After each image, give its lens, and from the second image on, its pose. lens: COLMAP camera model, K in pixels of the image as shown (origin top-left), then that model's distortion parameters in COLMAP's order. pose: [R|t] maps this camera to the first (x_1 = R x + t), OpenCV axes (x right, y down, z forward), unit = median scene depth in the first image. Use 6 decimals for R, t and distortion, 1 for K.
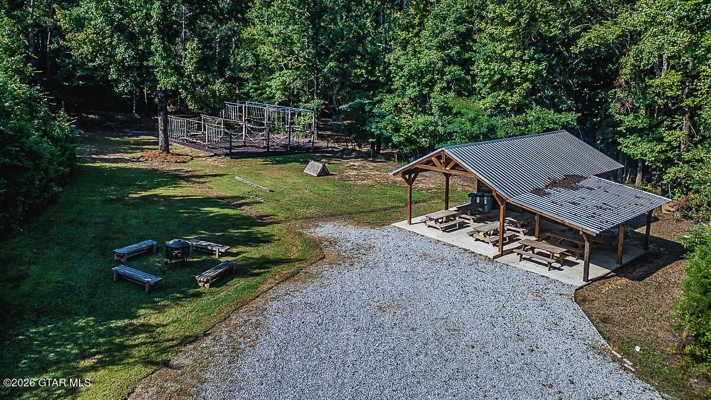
lens RADIAL K [[498.7, 0, 355.5], [0, 498.7, 200.0], [0, 0, 1]] dist [0.000341, -0.003564]
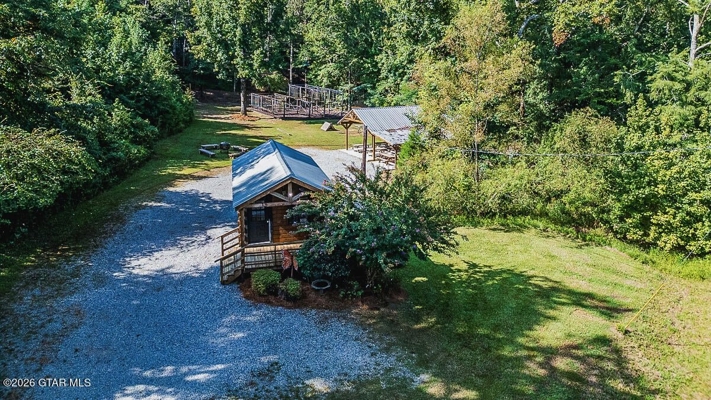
lens RADIAL K [[498.7, 0, 355.5], [0, 498.7, 200.0], [0, 0, 1]] dist [0.000341, -0.003564]
pose [[0.974536, 0.061743, -0.215563, 0.388574], [-0.054693, 0.997760, 0.038525, 0.112282], [0.217458, -0.025755, 0.975730, -0.599246]]
